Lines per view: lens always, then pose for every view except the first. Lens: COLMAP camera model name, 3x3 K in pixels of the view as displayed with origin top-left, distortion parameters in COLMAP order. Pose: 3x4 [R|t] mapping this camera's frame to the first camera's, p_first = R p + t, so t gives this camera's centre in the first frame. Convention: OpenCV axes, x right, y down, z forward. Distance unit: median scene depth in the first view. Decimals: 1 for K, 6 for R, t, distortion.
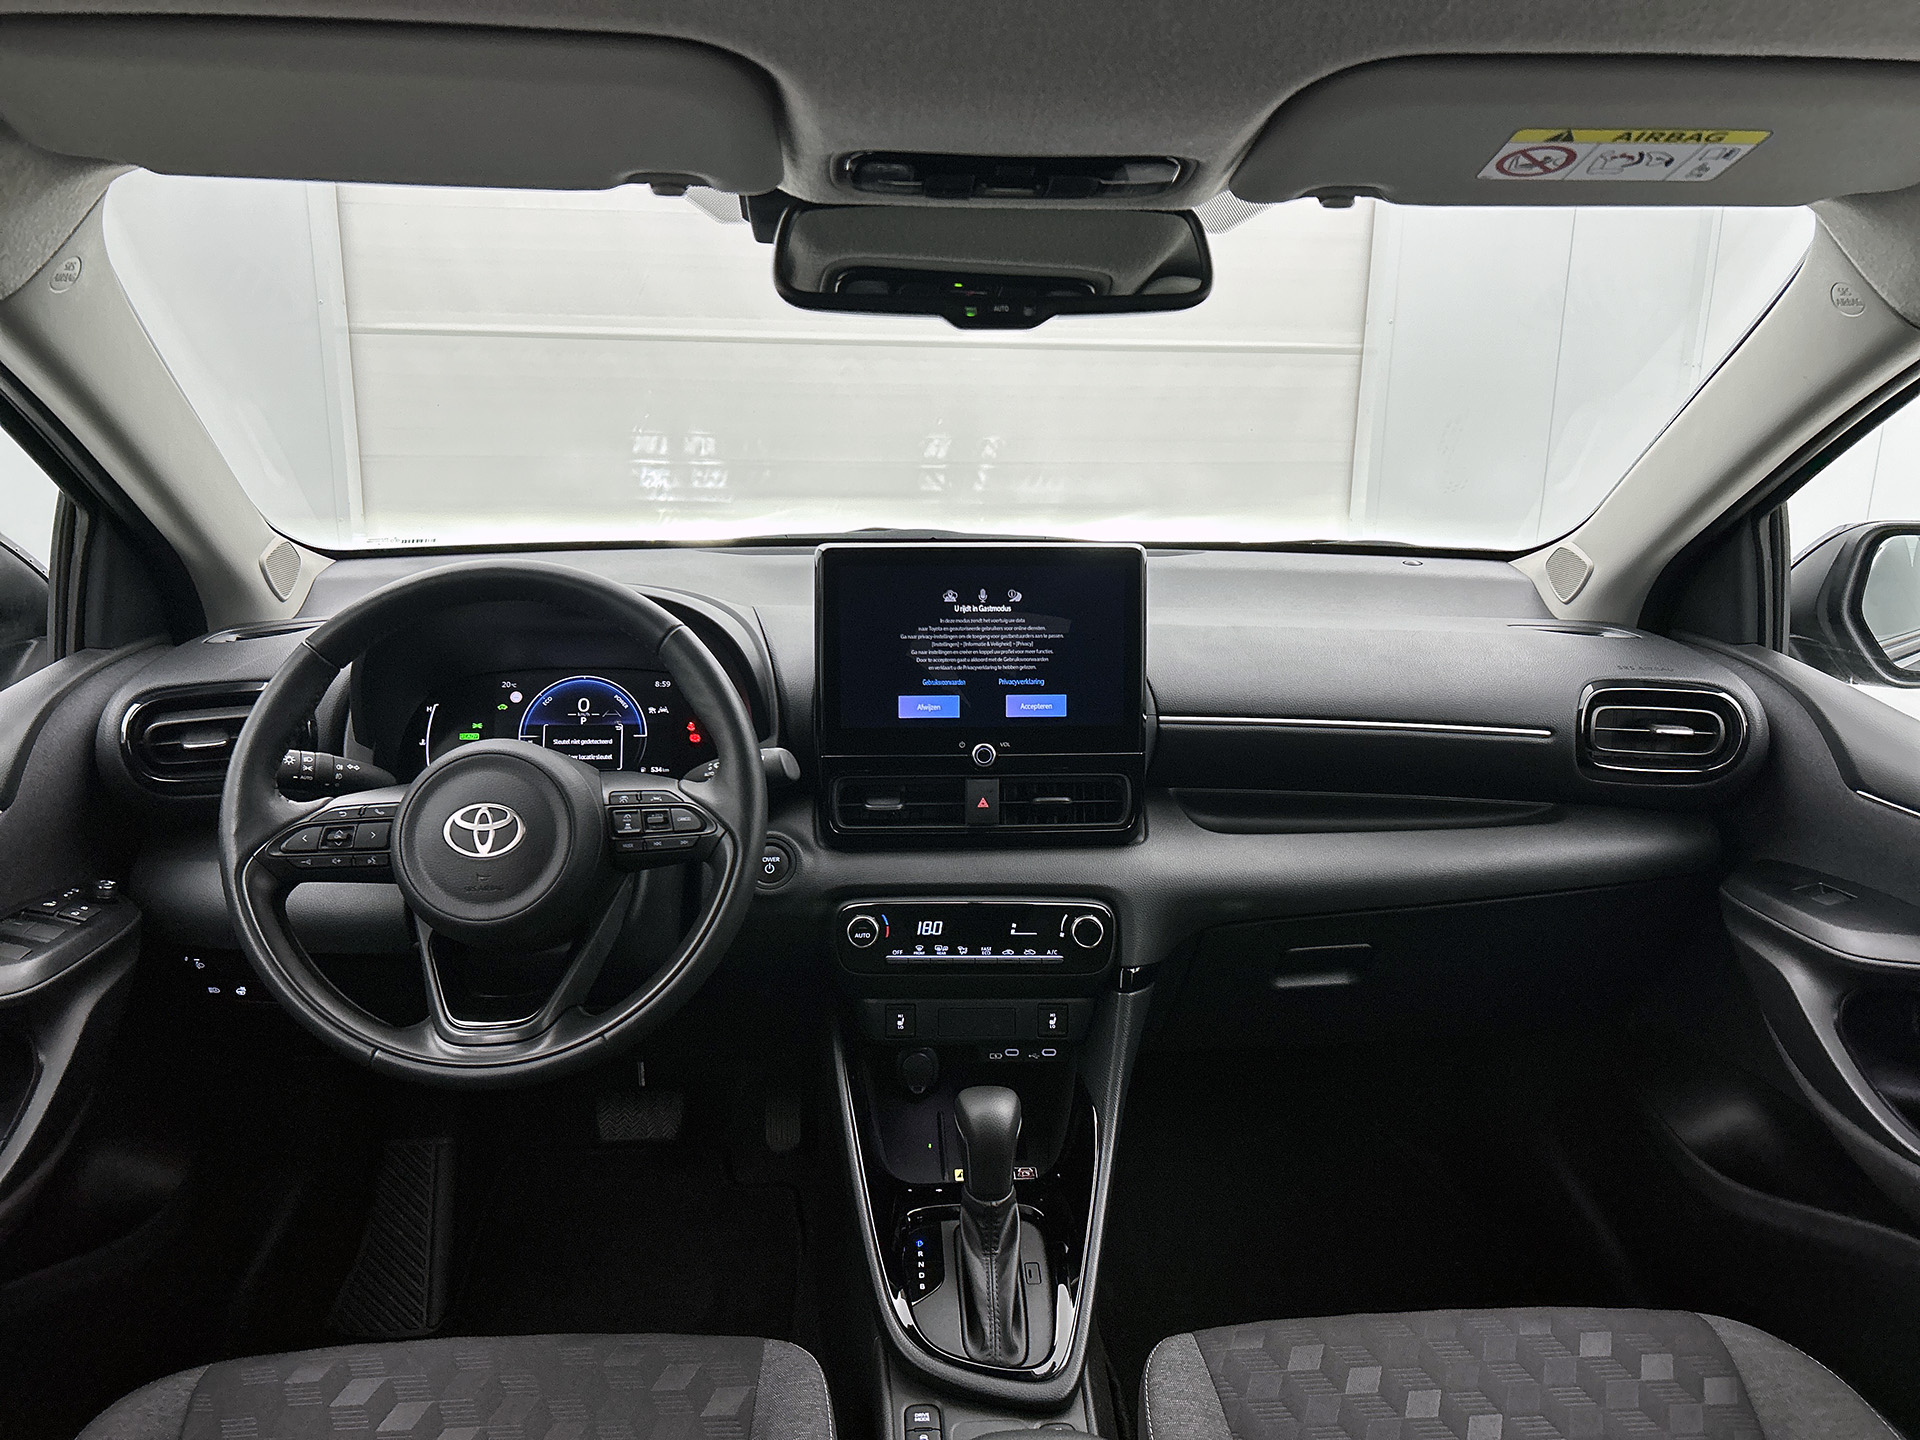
lens RADIAL K [[1455.2, 0, 978.1], [0, 1455.2, 713.3], [0, 0, 1]] dist [0.036775, -0.035676]
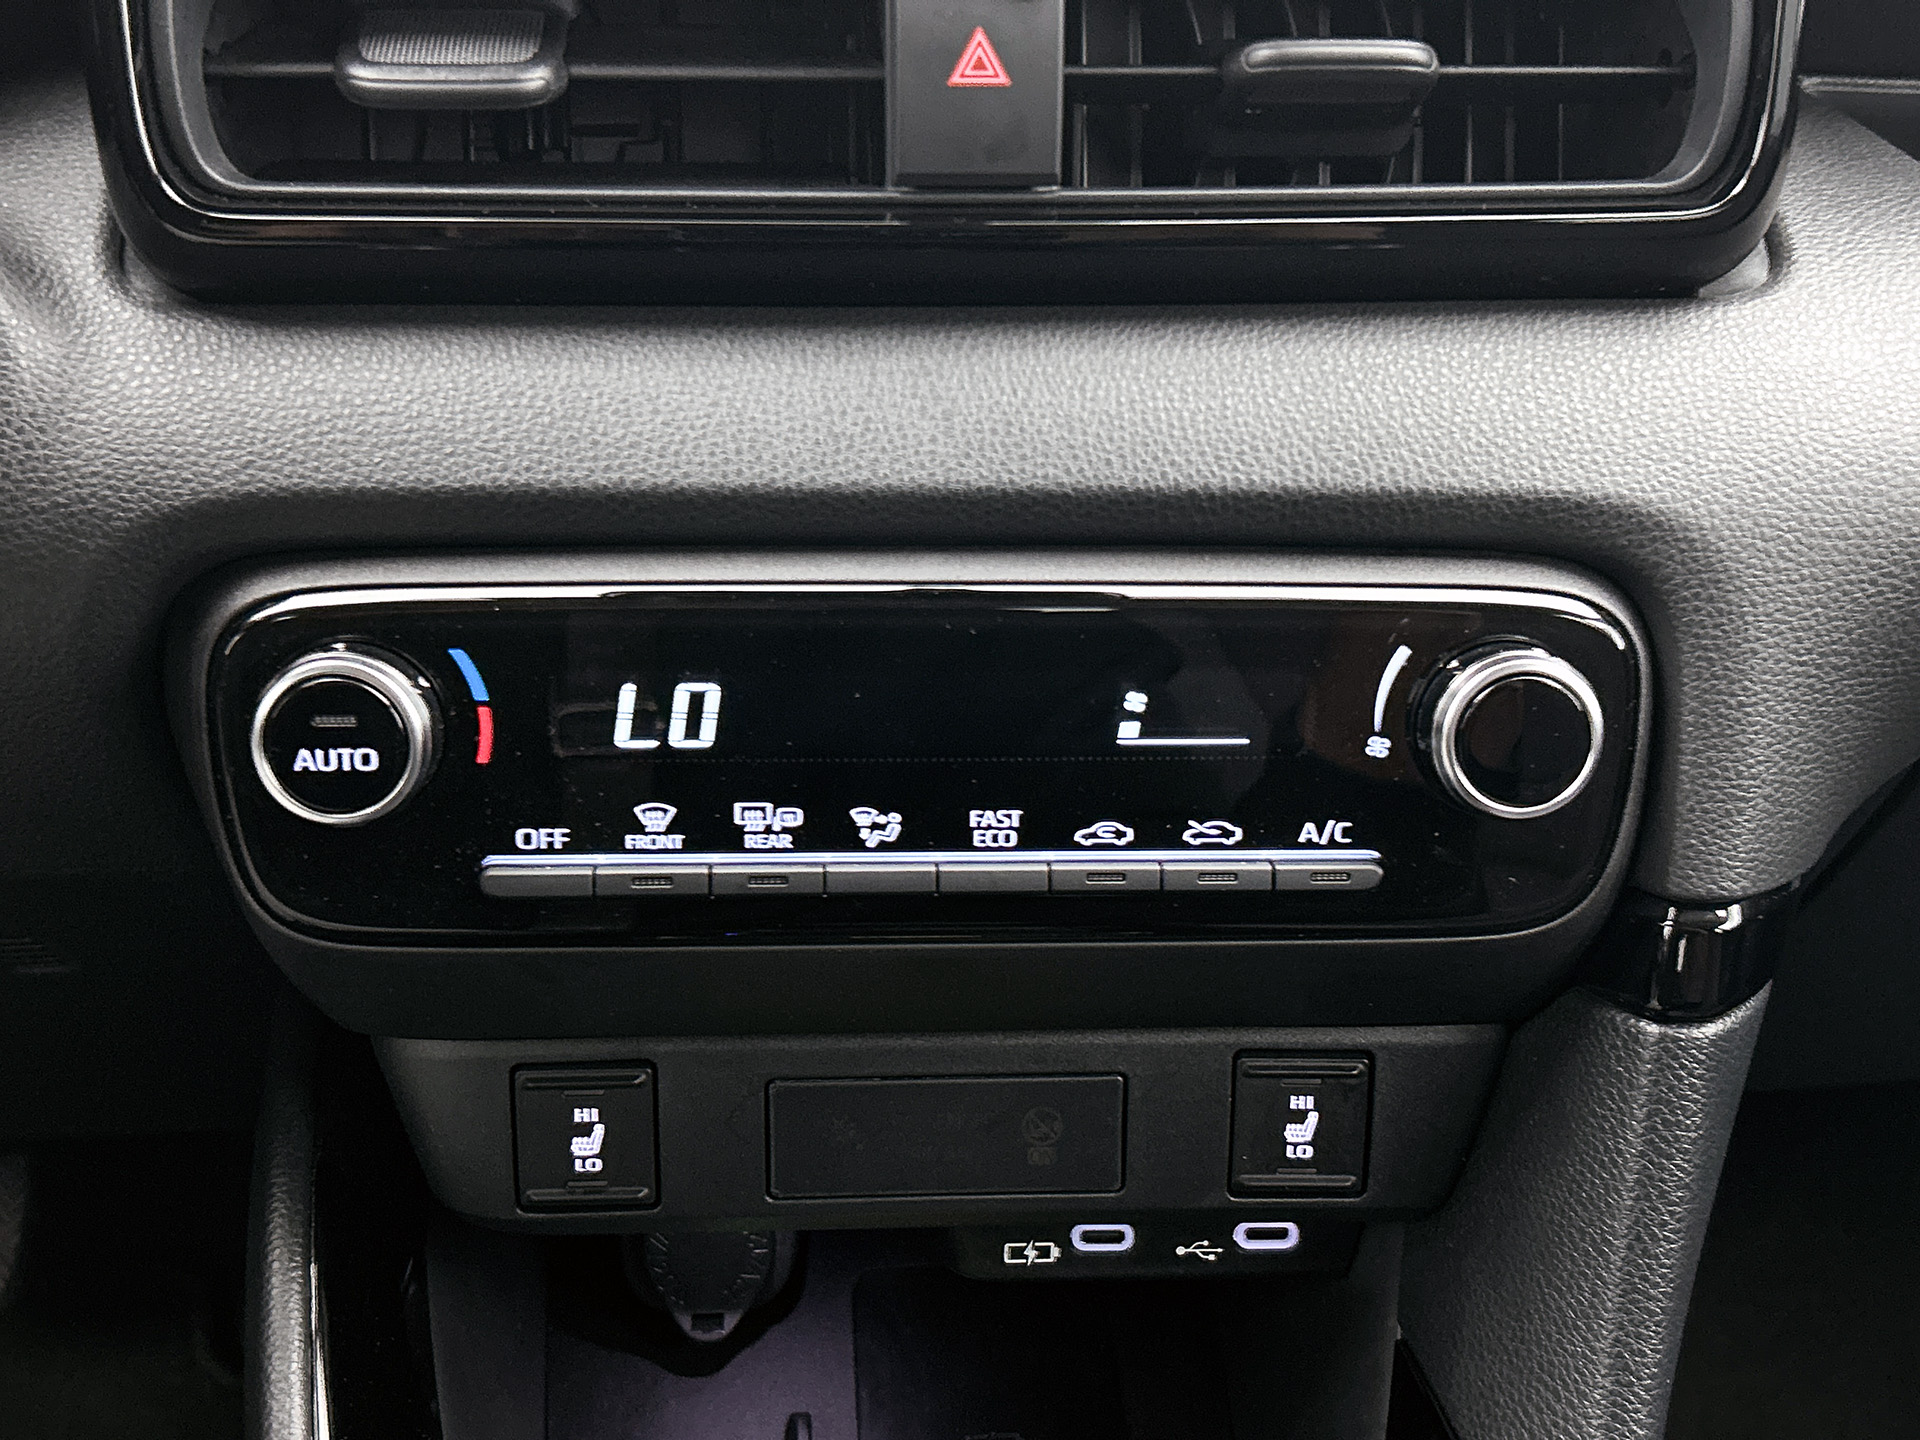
lens RADIAL K [[2350.4, 0, 978.0], [0, 2350.4, 731.5], [0, 0, 1]] dist [0.081378, 0.000000]
pose [[0.999956, 0.000981, 0.009294, 0.000290], [-0.002834, 0.979479, 0.201528, 0.085821], [-0.008906, -0.201546, 0.979439, 0.689936]]
